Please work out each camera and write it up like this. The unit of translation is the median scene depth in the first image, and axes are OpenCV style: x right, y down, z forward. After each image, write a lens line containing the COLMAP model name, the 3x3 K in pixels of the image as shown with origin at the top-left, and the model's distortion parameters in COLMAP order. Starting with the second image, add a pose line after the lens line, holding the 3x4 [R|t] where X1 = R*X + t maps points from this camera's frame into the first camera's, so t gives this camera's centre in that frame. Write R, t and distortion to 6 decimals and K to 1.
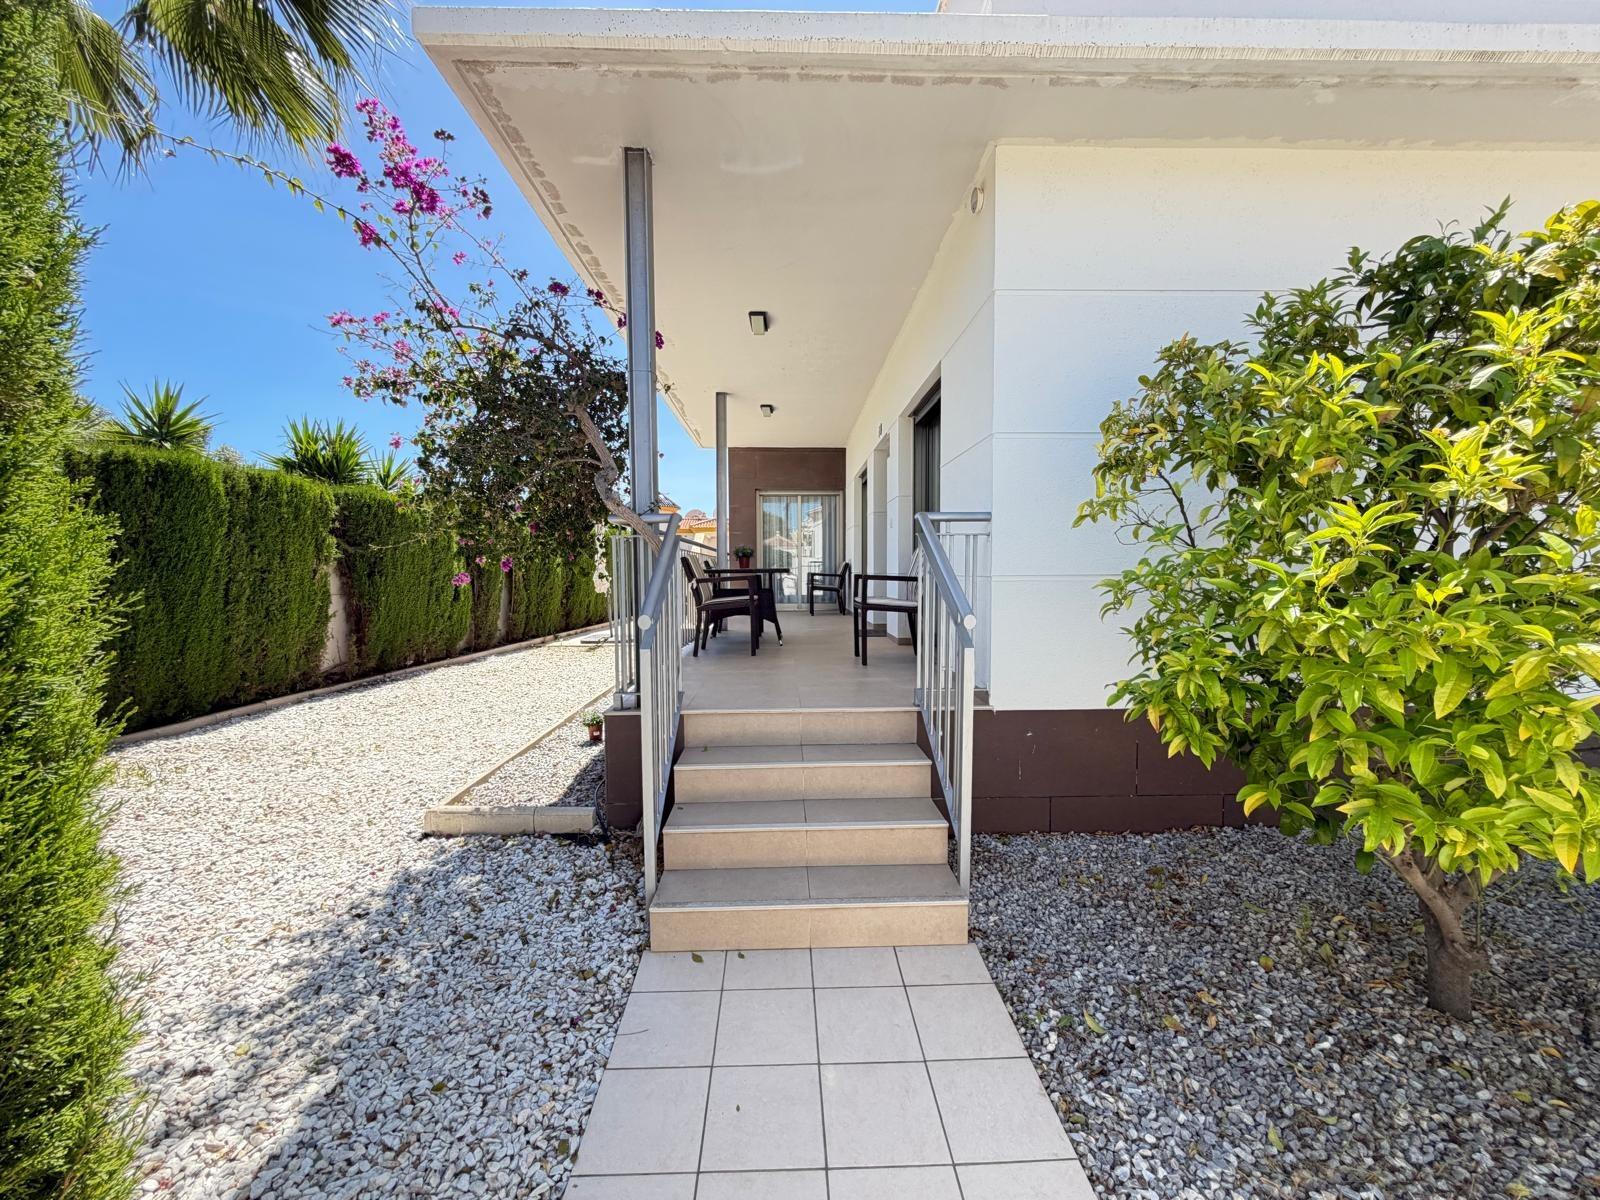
lens RADIAL K [[634.5, 0, 799.3], [0, 634.5, 601.8], [0, 0, 1]] dist [0.001362, -0.000001]
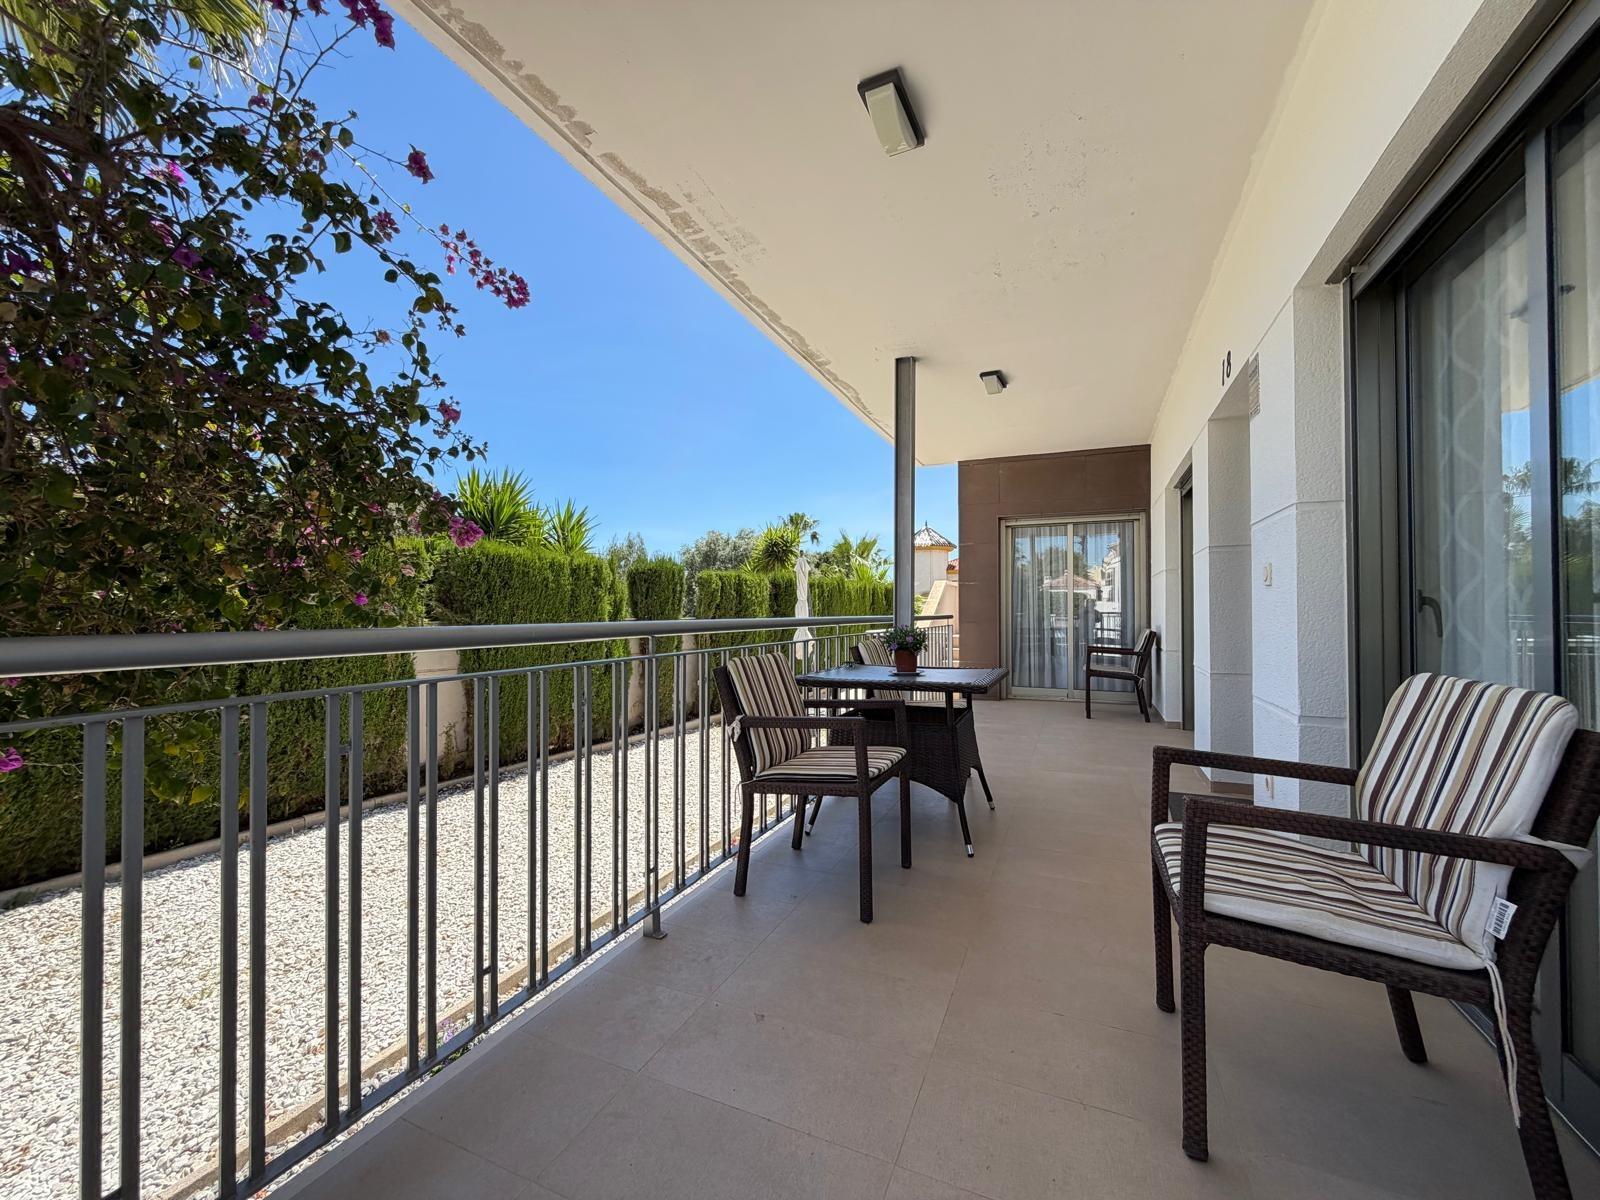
lens RADIAL K [[634.5, 0, 799.3], [0, 634.5, 601.1], [0, 0, 1]] dist [0.001362, -0.000001]
pose [[0.902584, -0.001275, -0.430512, 0.118801], [-0.025845, 0.998032, -0.057140, -0.177173], [0.429737, 0.062700, 0.900774, 1.187080]]
